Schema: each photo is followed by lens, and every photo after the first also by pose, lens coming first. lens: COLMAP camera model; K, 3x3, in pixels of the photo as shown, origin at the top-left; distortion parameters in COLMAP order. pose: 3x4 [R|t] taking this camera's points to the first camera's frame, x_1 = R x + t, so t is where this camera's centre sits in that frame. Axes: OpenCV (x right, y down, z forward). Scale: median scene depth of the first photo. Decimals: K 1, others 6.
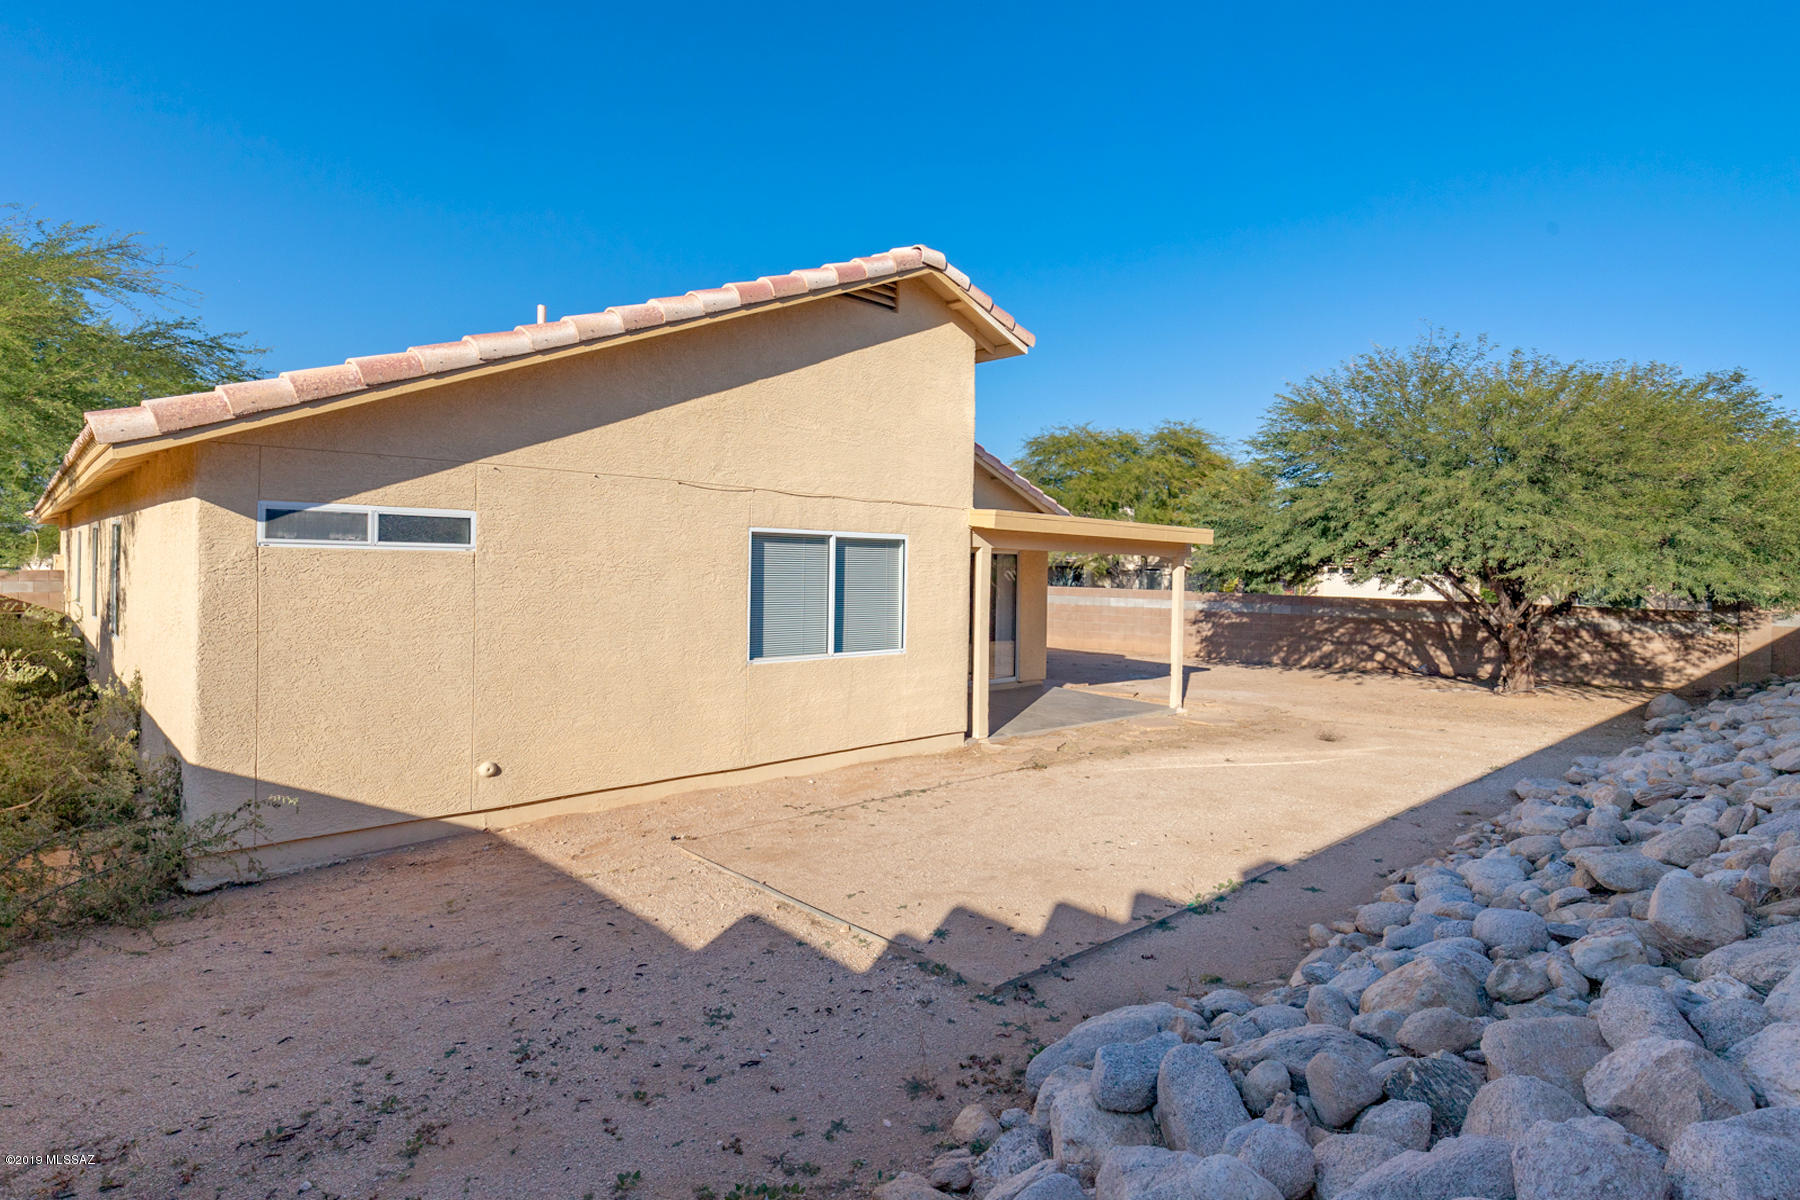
lens RADIAL K [[847.7, 0, 878.6], [0, 847.7, 606.9], [0, 0, 1]] dist [0.004528, 0.000120]
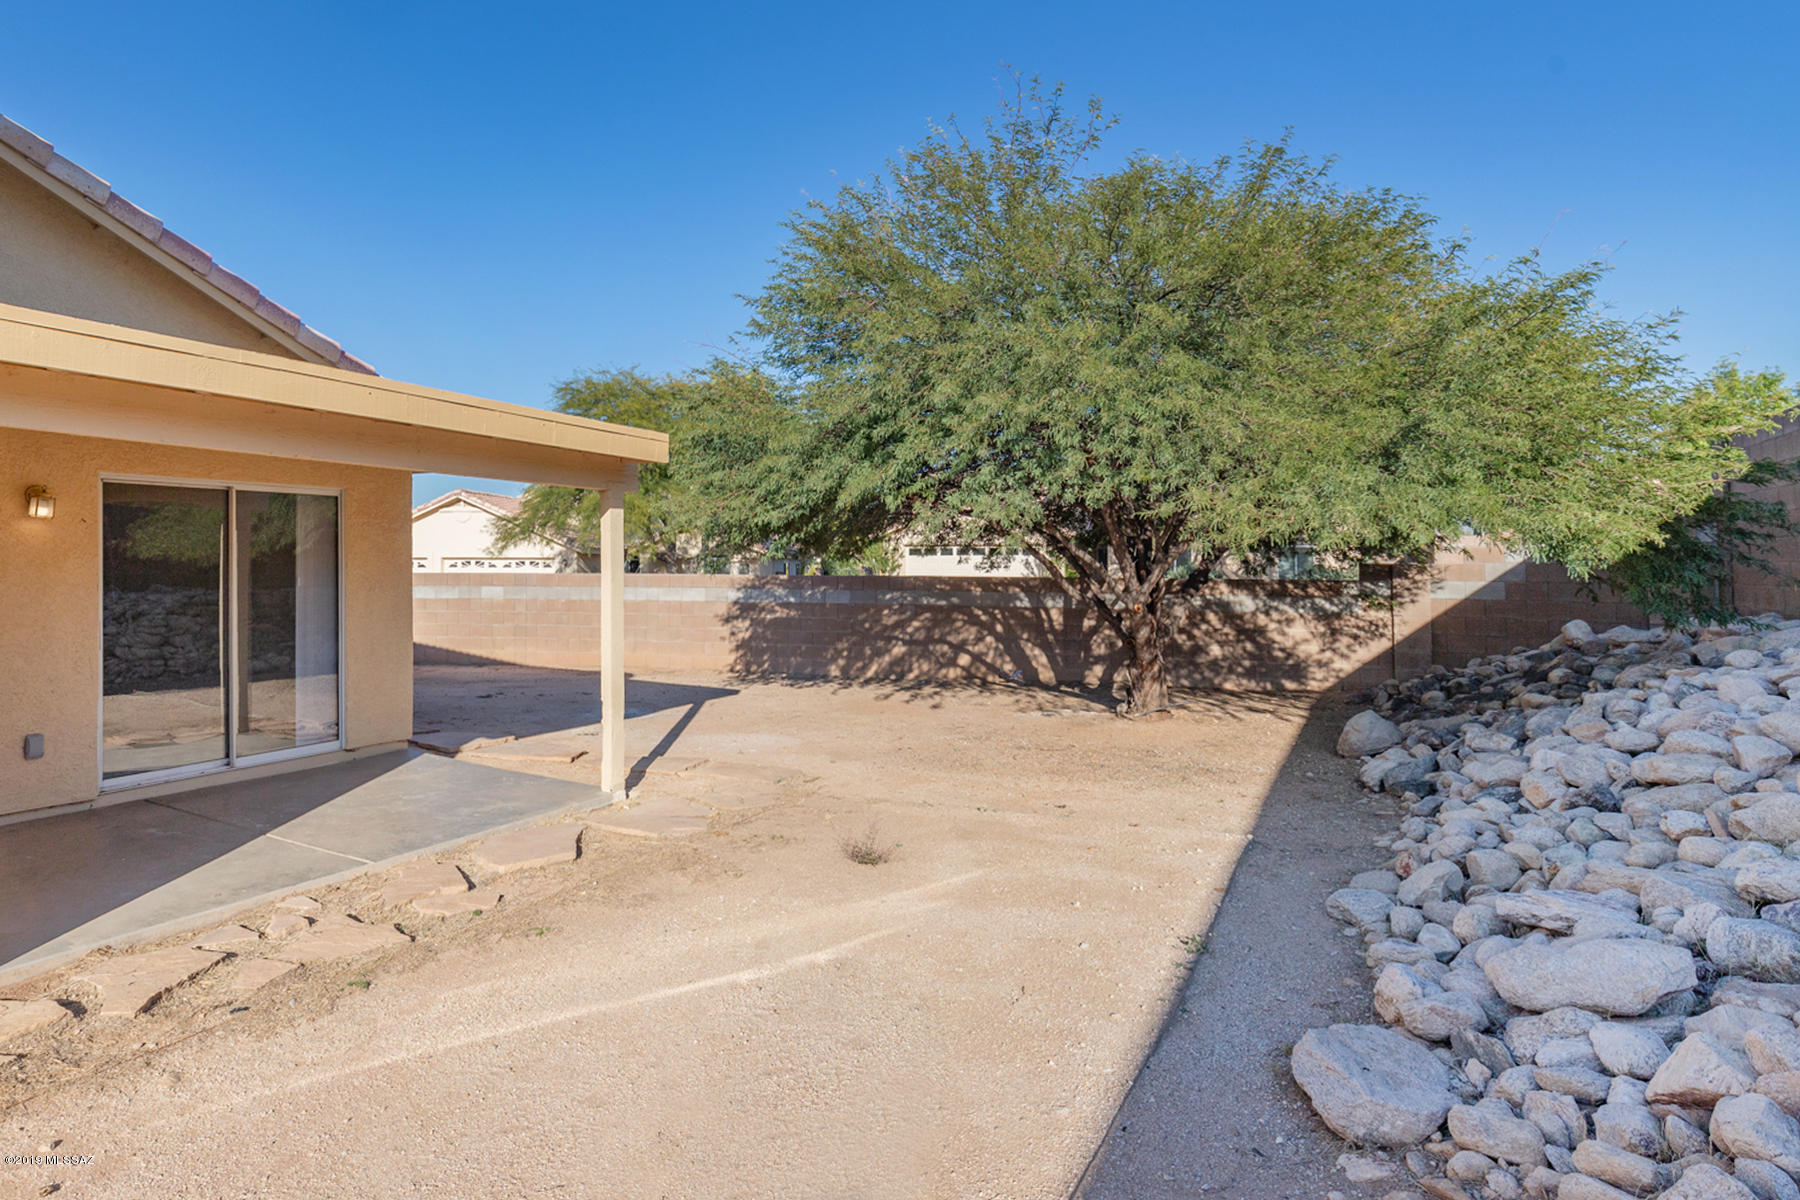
lens RADIAL K [[851.9, 0, 901.4], [0, 851.9, 575.5], [0, 0, 1]] dist [0.004394, 0.000198]
pose [[0.899423, -0.010021, 0.436965, 0.285924], [0.027257, 0.999077, -0.033193, 0.013474], [-0.436229, 0.041765, 0.898866, 0.467550]]
